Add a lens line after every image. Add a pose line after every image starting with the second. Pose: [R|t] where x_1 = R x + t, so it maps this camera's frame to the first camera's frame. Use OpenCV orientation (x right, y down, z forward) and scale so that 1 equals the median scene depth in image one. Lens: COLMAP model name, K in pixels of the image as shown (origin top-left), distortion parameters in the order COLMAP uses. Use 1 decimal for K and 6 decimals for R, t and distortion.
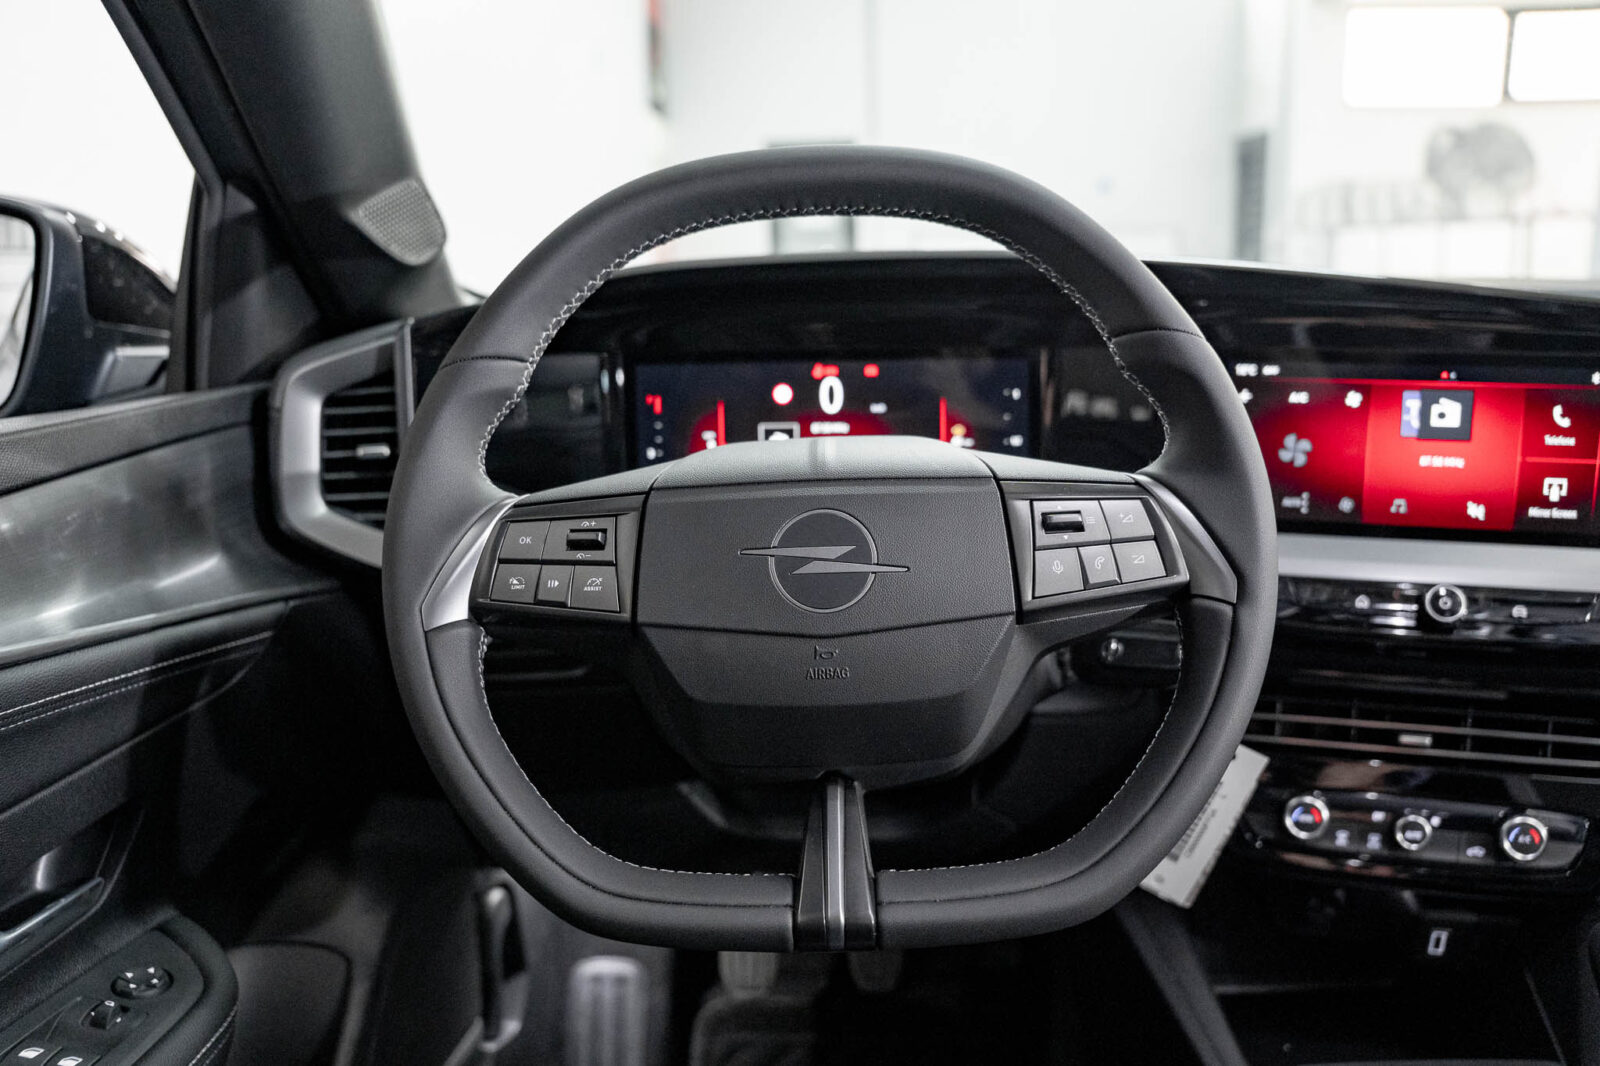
lens RADIAL K [[1155.6, 0, 805.9], [0, 1155.6, 545.5], [0, 0, 1]] dist [-0.176908, 0.112002]
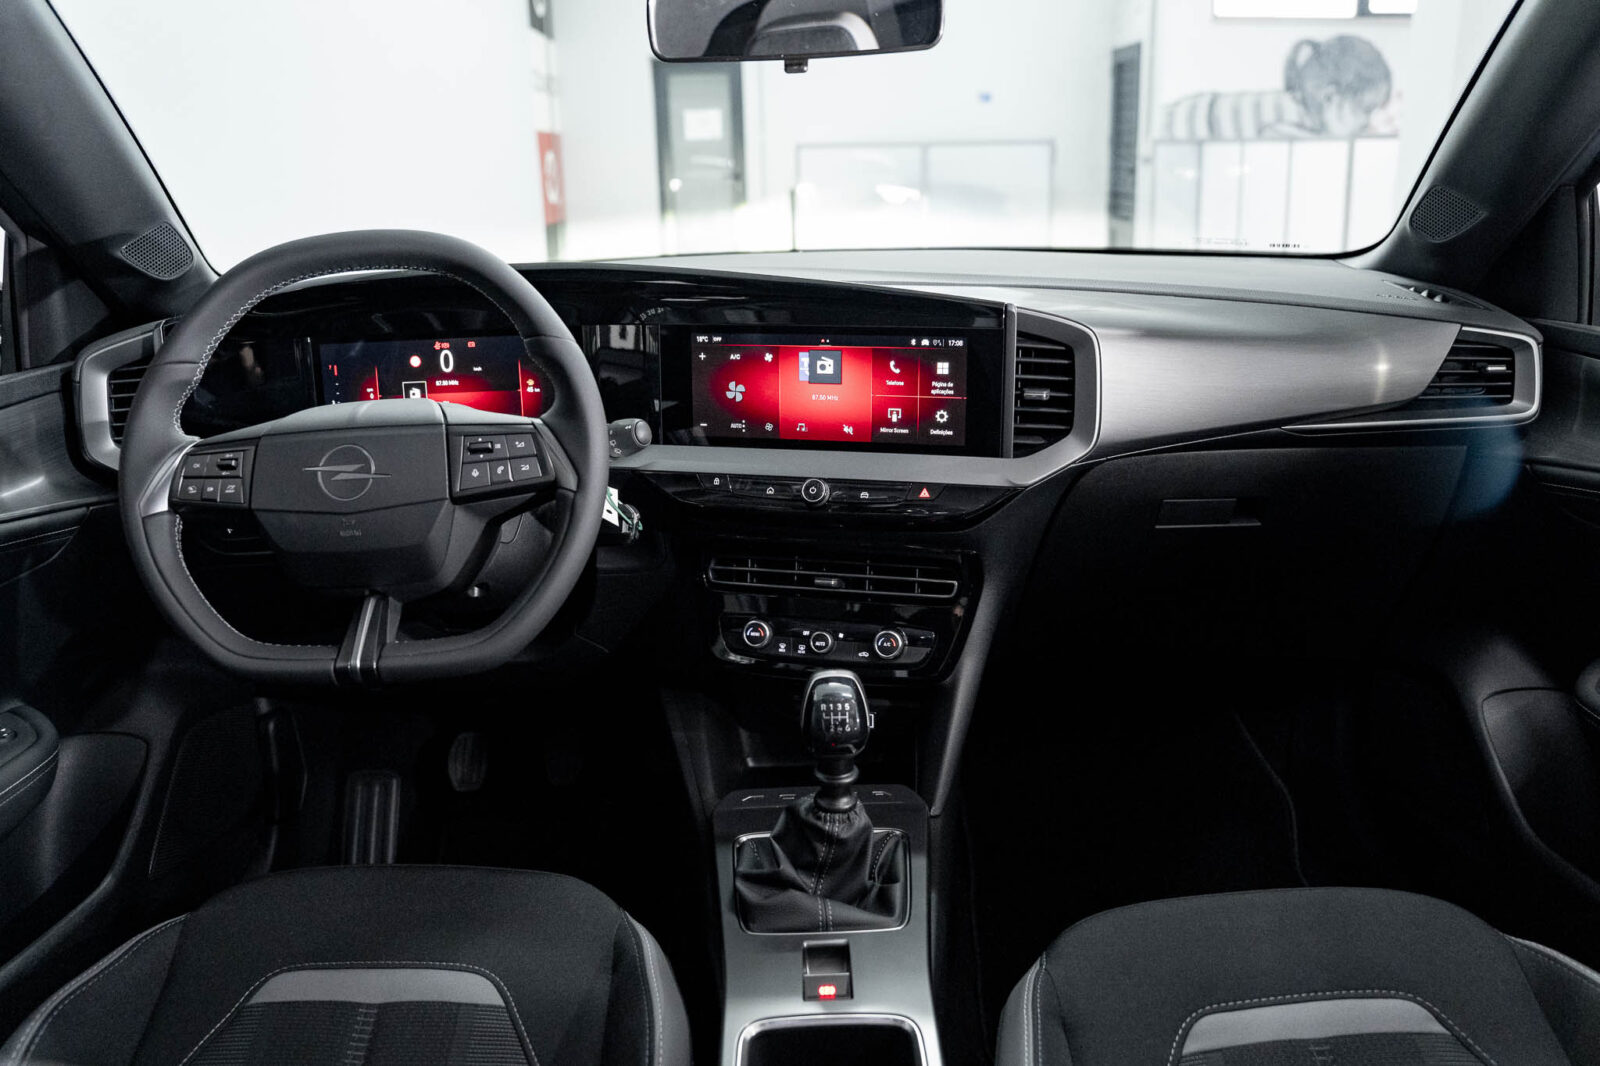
lens RADIAL K [[1155.6, 0, 805.9], [0, 1155.6, 545.5], [0, 0, 1]] dist [-0.176908, 0.112002]
pose [[0.997917, -0.022634, 0.060413, 0.453795], [0.017591, 0.996416, 0.082742, -0.004758], [-0.062070, -0.081507, 0.994738, -0.600167]]
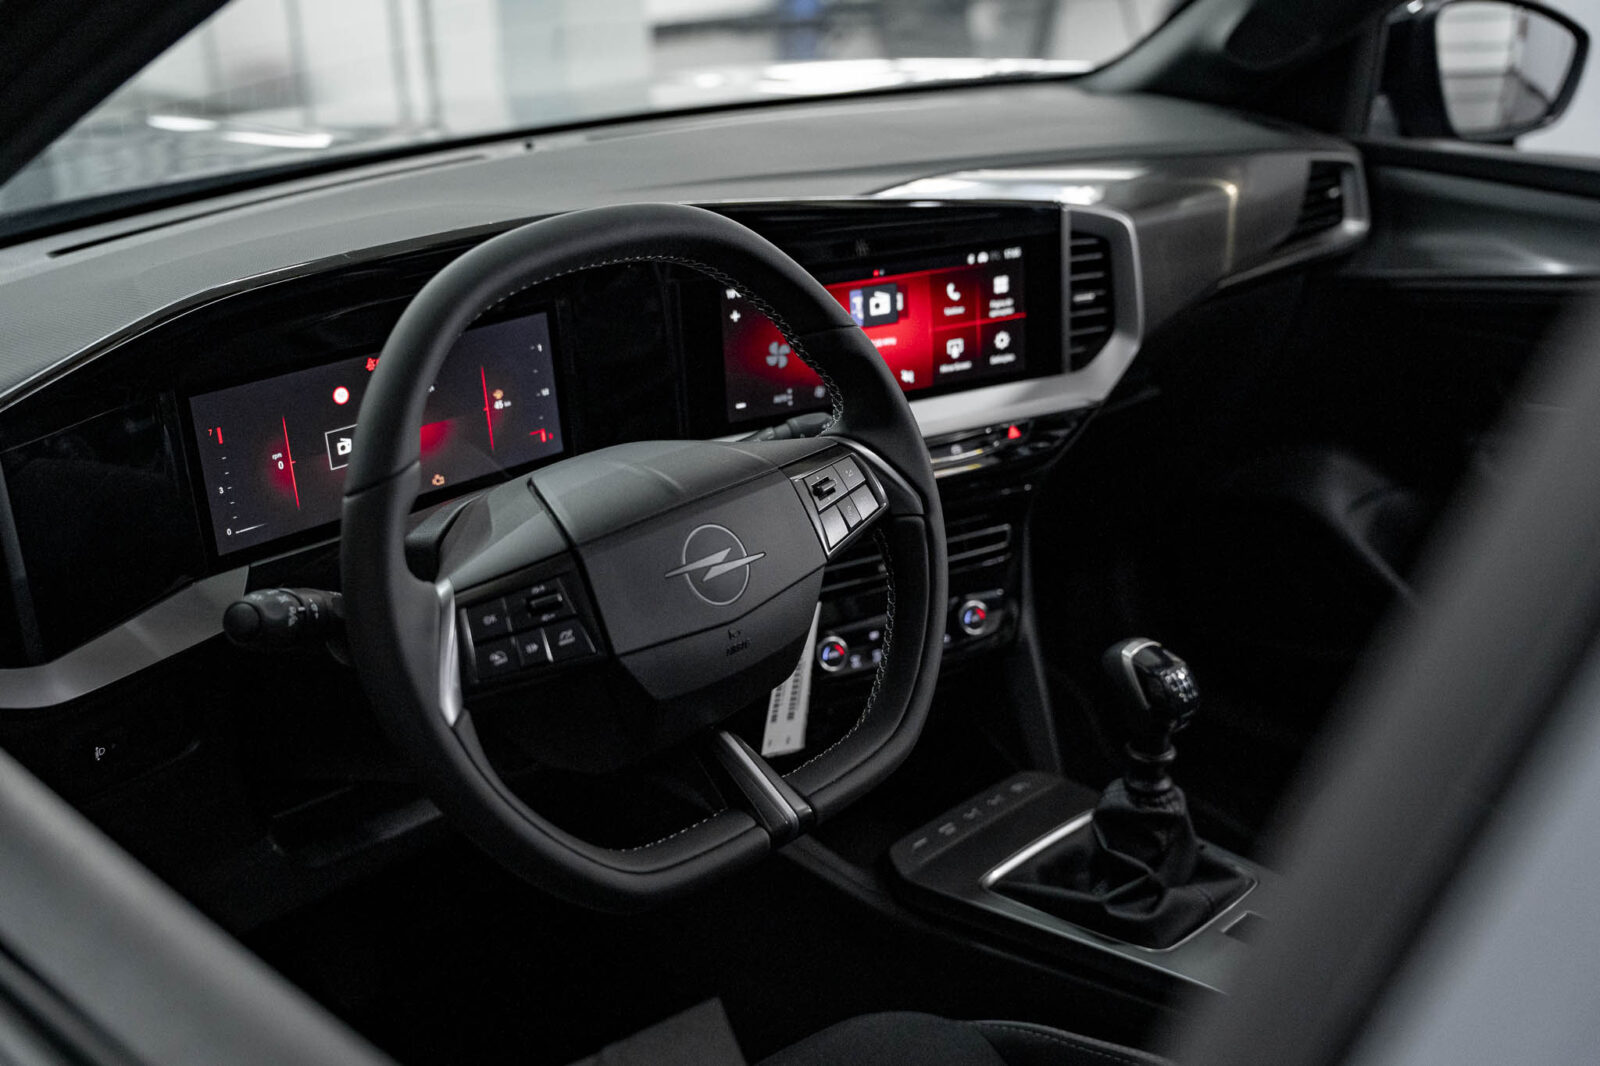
lens RADIAL K [[1823.8, 0, 828.1], [0, 1823.8, 535.2], [0, 0, 1]] dist [-0.022404, -0.018385]
pose [[0.659828, -0.263598, 0.703664, -0.950162], [0.164497, 0.964407, 0.207025, -0.301145], [-0.733190, -0.020850, 0.679704, -0.340589]]
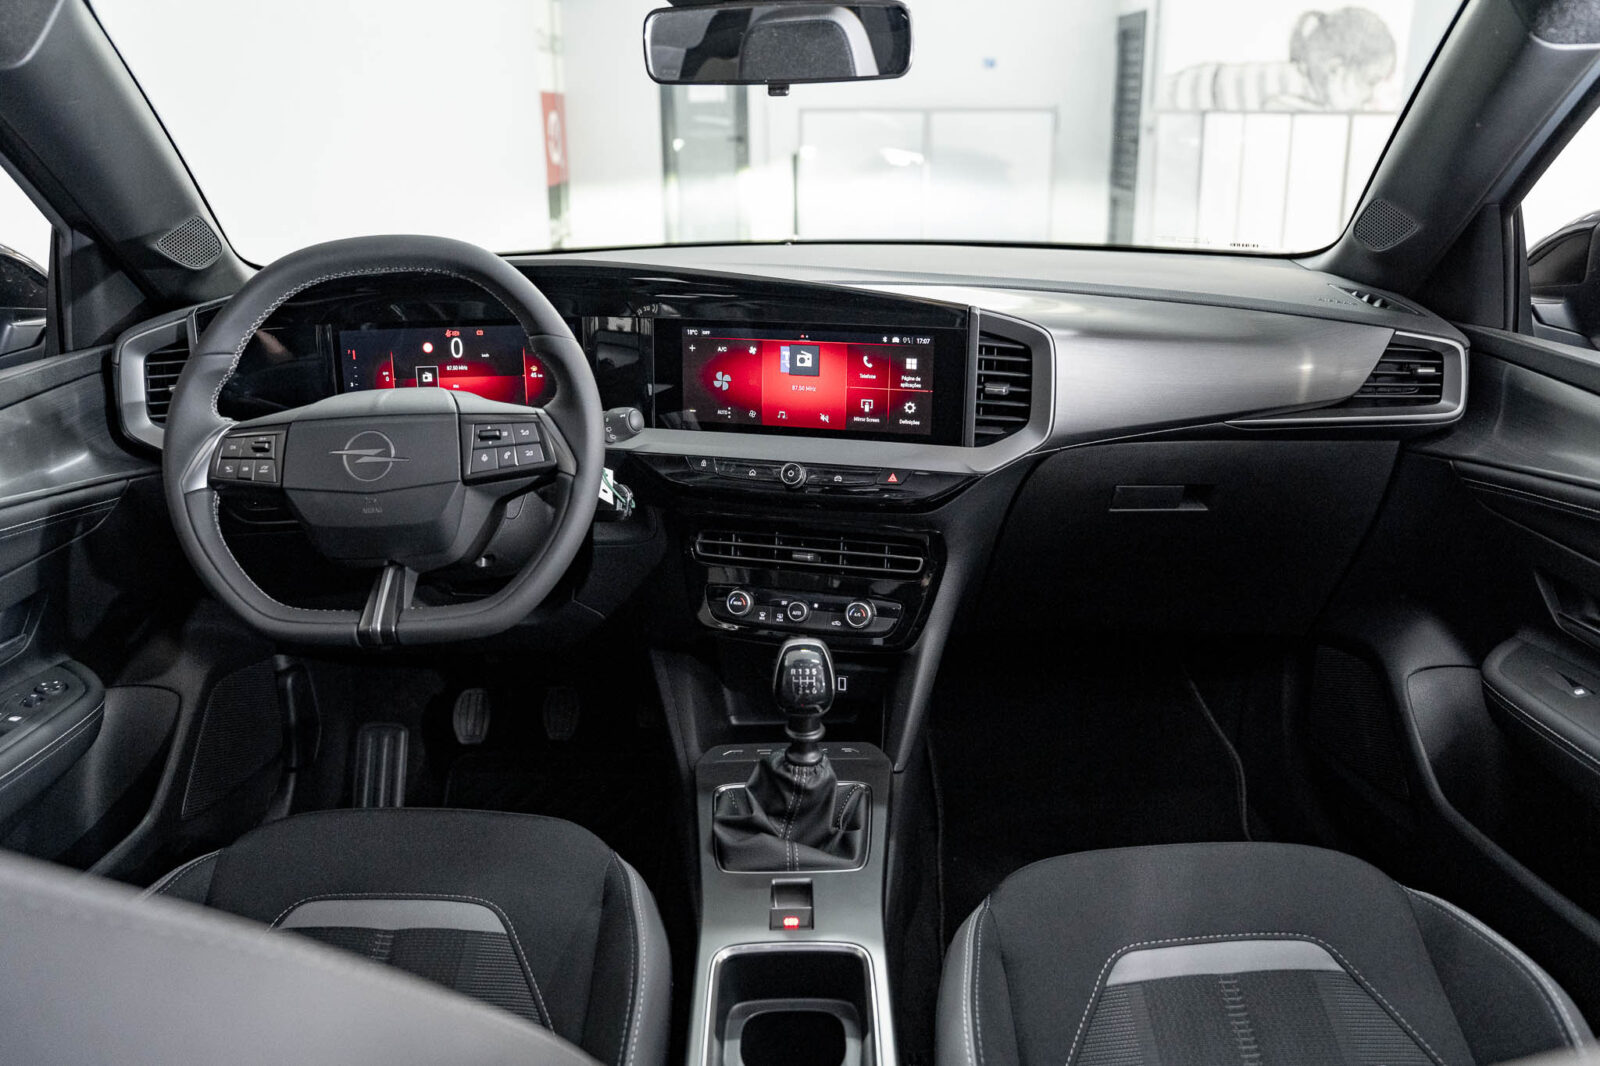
lens RADIAL K [[1155.6, 0, 805.9], [0, 1155.6, 545.5], [0, 0, 1]] dist [-0.176908, 0.112002]
pose [[0.998118, -0.009400, 0.060594, 0.476709], [0.002265, 0.993157, 0.116768, -0.043818], [-0.061277, -0.116411, 0.991309, -0.751747]]
